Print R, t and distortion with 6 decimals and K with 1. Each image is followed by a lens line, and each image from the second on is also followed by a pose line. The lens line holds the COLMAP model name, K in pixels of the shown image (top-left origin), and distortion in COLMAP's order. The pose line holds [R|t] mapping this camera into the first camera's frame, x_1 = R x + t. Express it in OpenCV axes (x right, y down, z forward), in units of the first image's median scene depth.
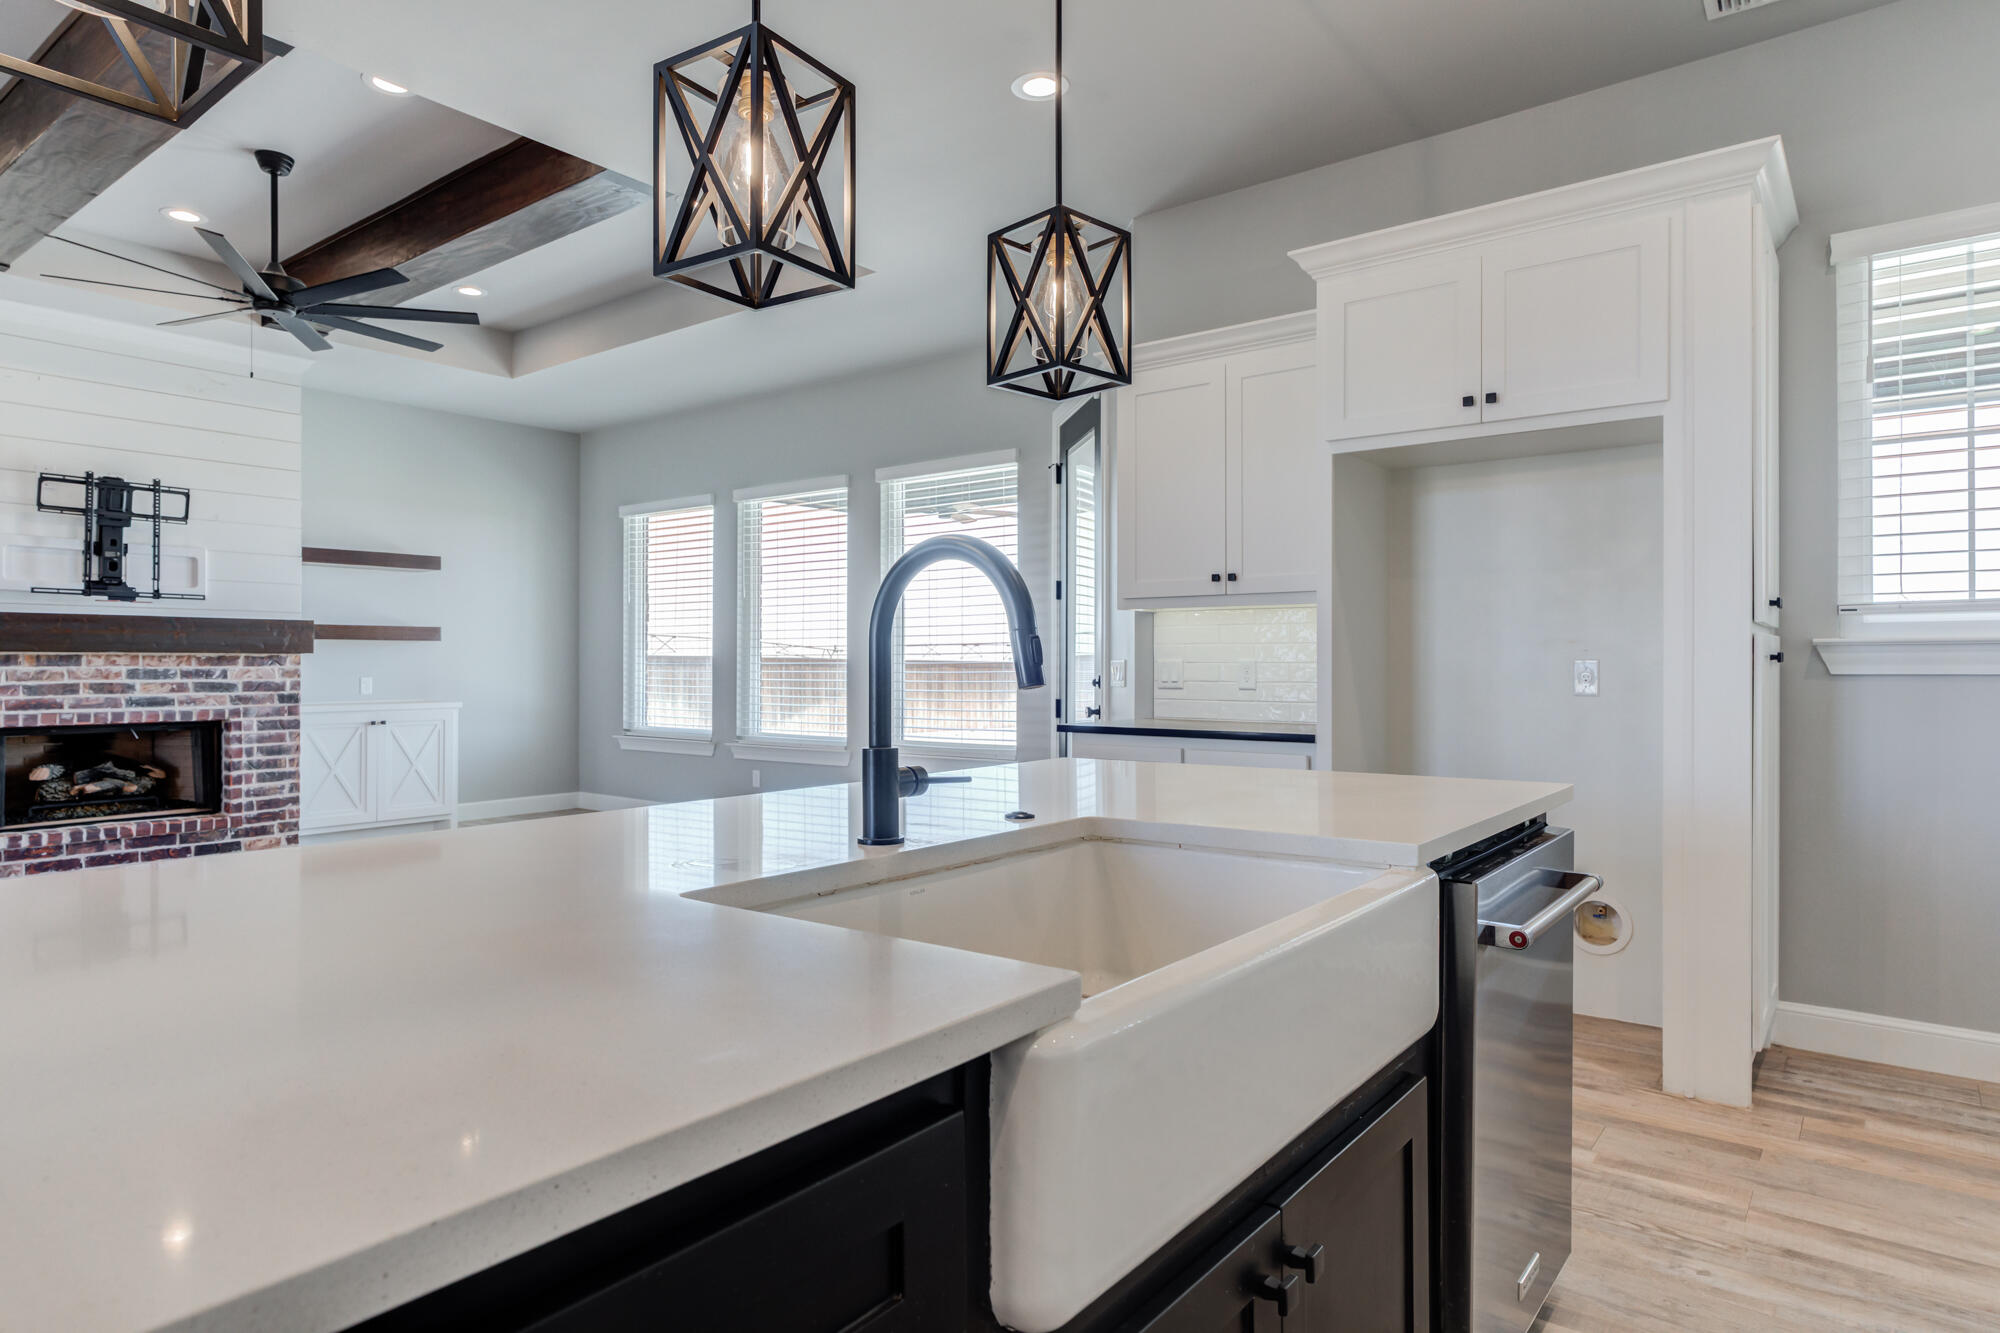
lens RADIAL K [[1146.9, 0, 1005.7], [0, 1146.9, 655.2], [0, 0, 1]] dist [-0.001601, 0.012601]
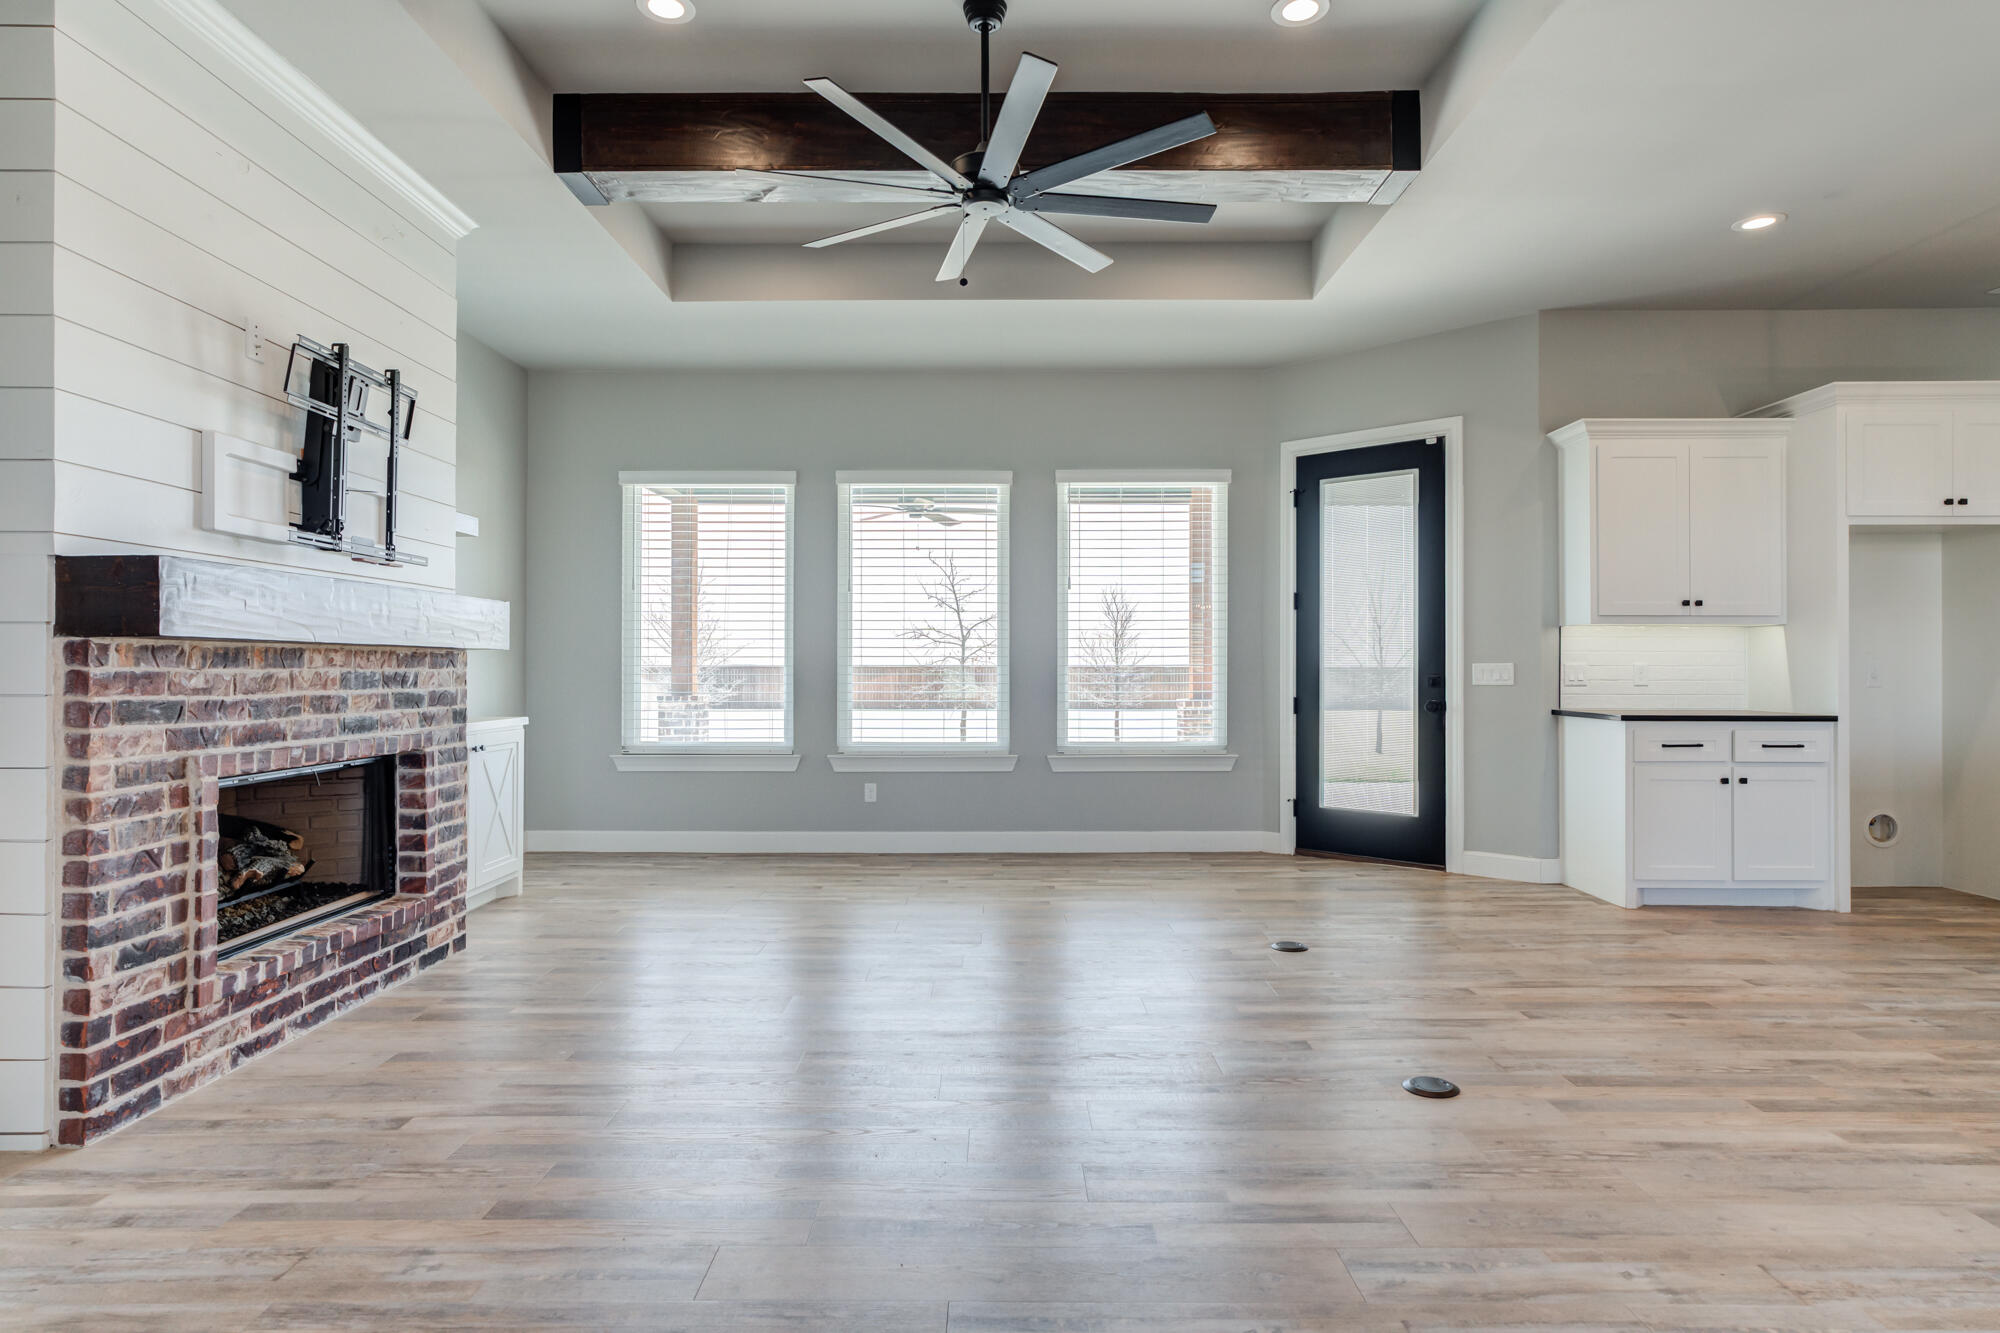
lens RADIAL K [[1086.2, 0, 1007.7], [0, 1086.2, 661.0], [0, 0, 1]] dist [-0.000974, 0.010552]
pose [[0.791579, 0.005342, 0.611044, -0.801127], [-0.005810, 0.999982, -0.001216, 0.004511], [-0.611039, -0.002587, 0.791596, 0.311779]]
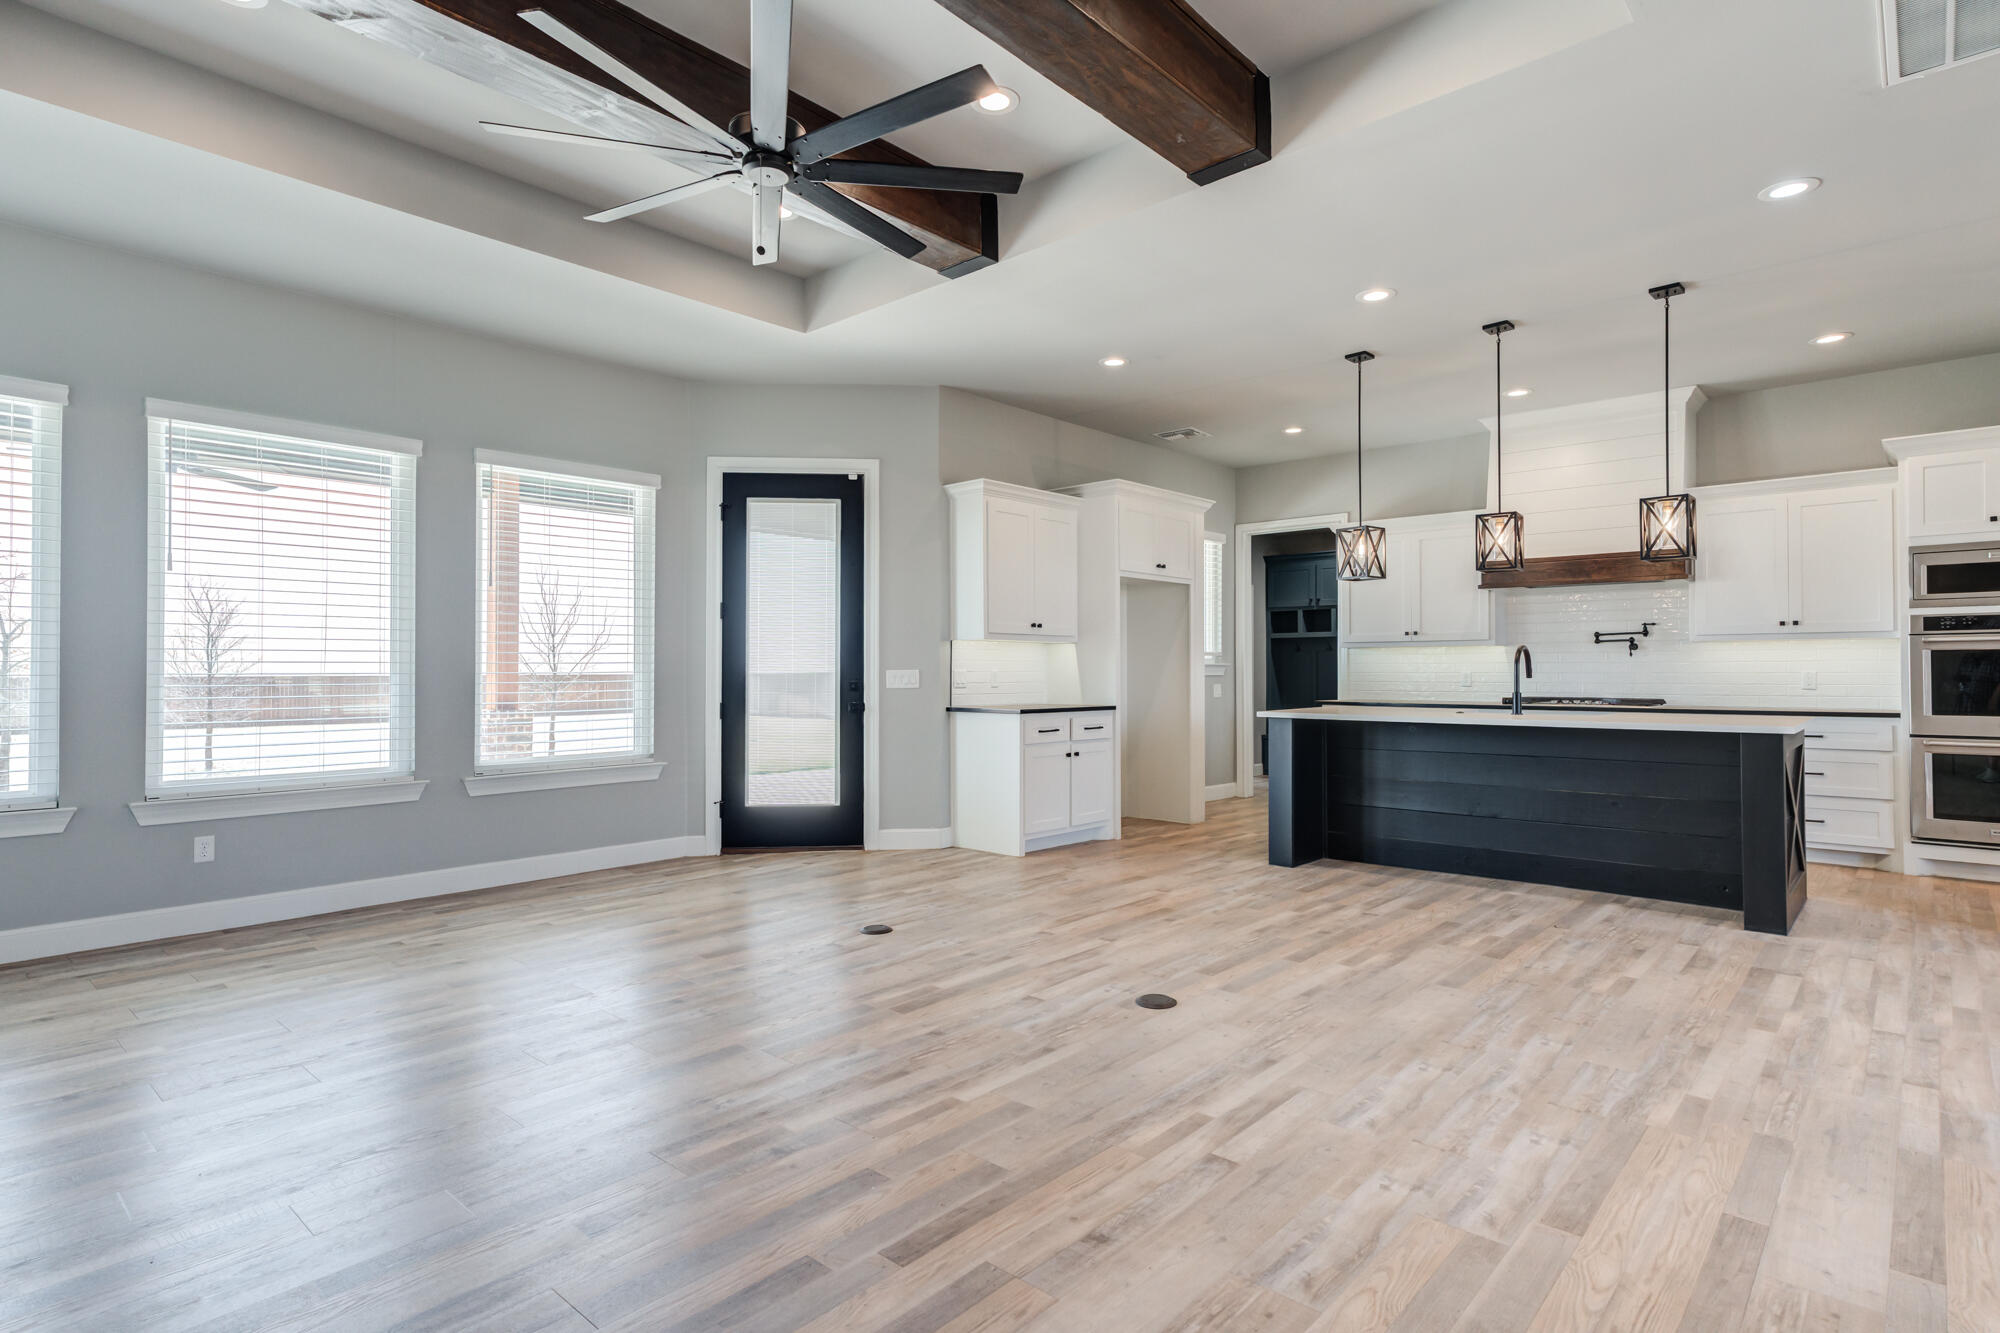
lens RADIAL K [[1022.6, 0, 992.9], [0, 1022.6, 669.6], [0, 0, 1]] dist [0.003737, 0.000222]
pose [[0.084106, 0.003189, 0.996452, -0.937622], [-0.004842, 0.999984, -0.002791, 0.004596], [-0.996445, -0.004590, 0.084120, 0.603996]]
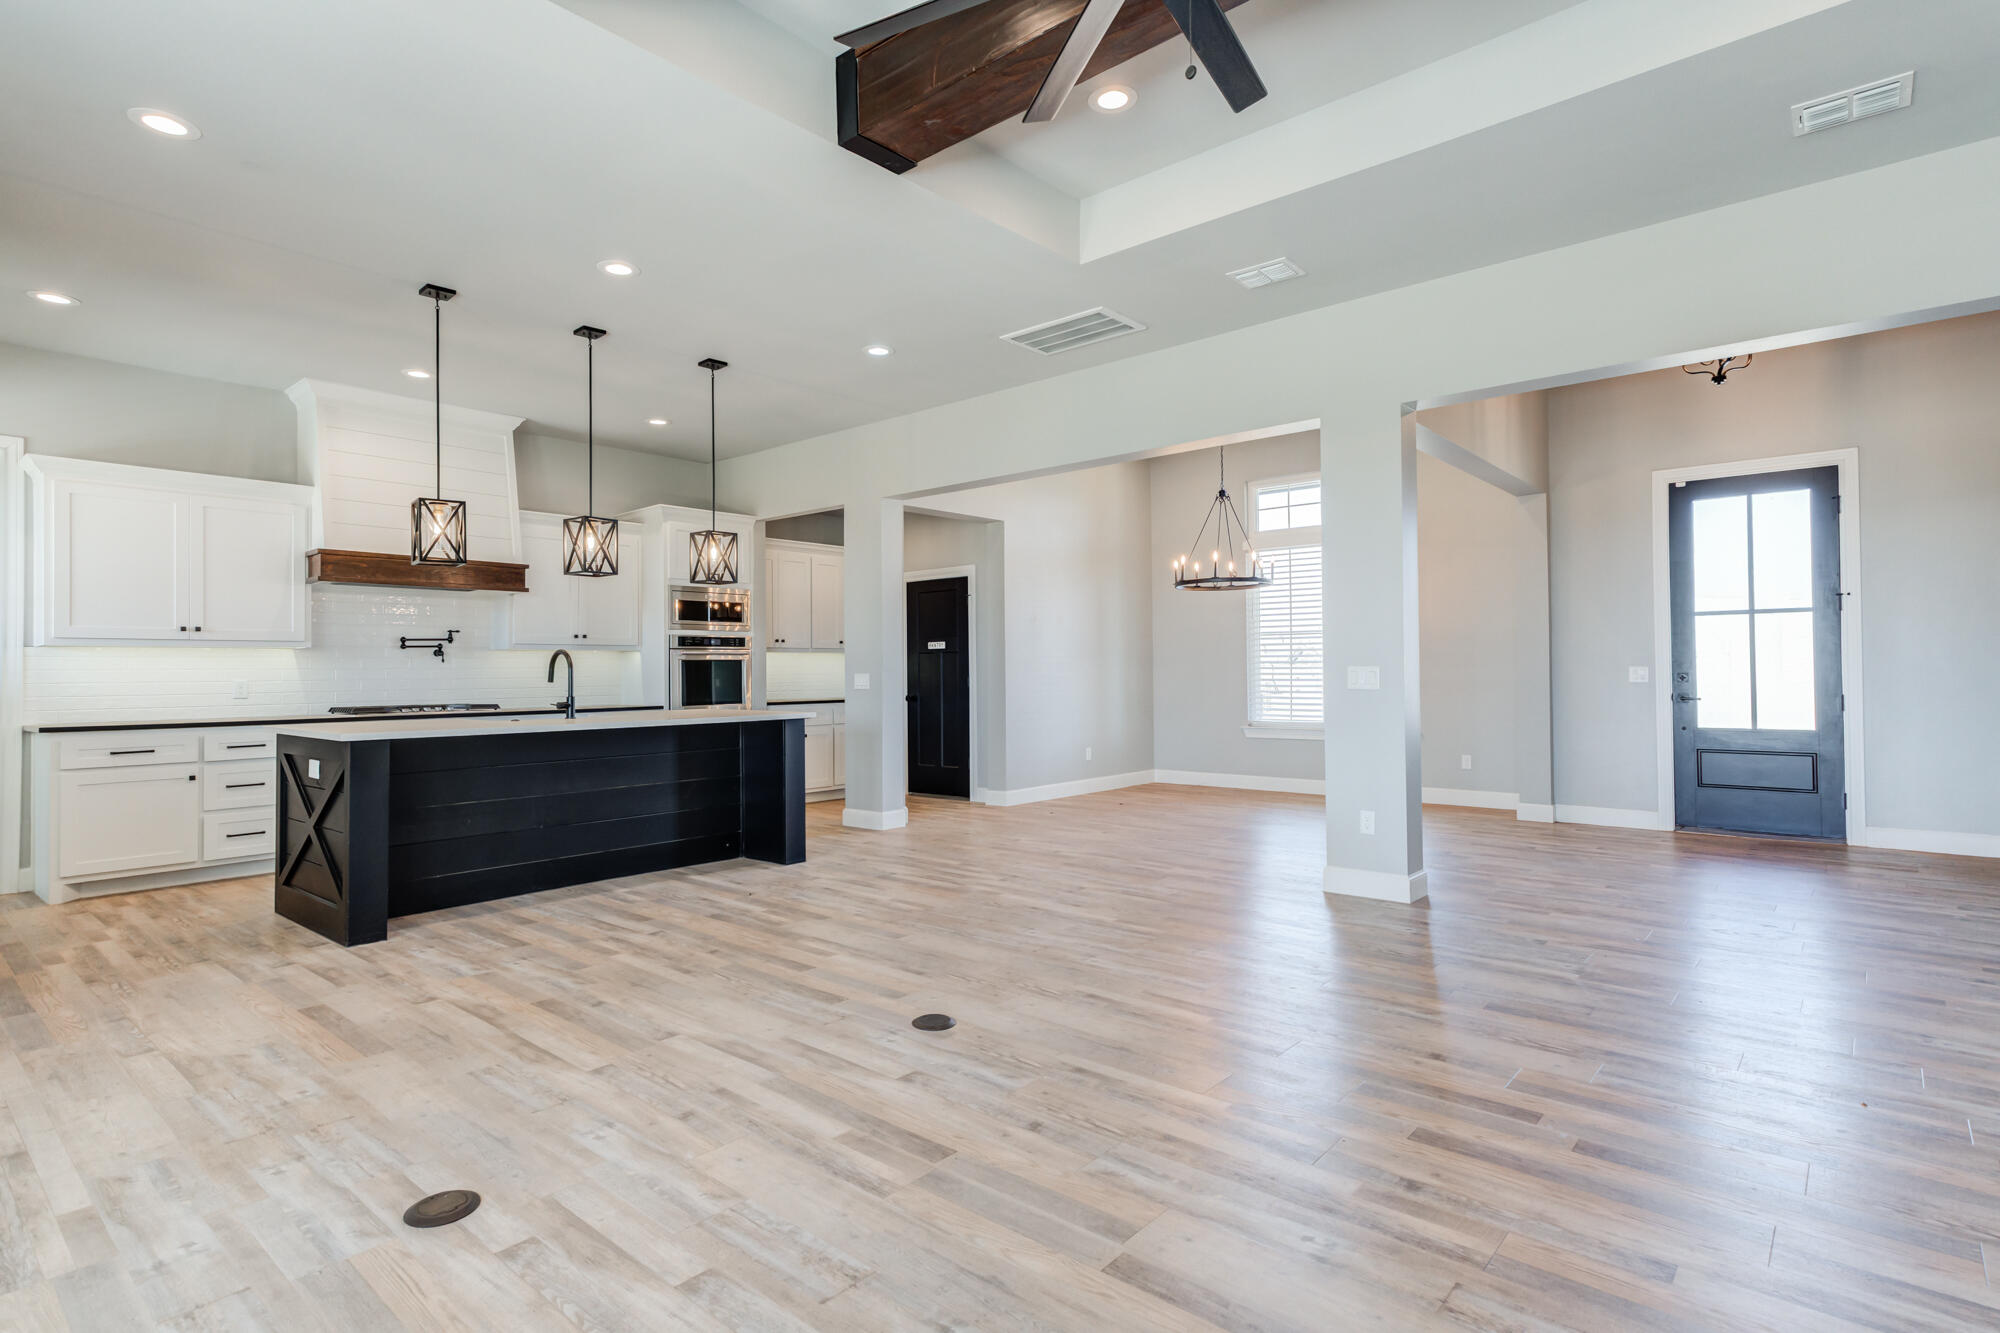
lens RADIAL K [[1017.4, 0, 996.1], [0, 1017.4, 647.9], [0, 0, 1]] dist [0.007882, 0.010260]
pose [[-0.998044, 0.013208, 0.061110, -0.448132], [0.011237, 0.999409, -0.032484, 0.010368], [-0.061503, -0.031734, -0.997602, 1.073971]]
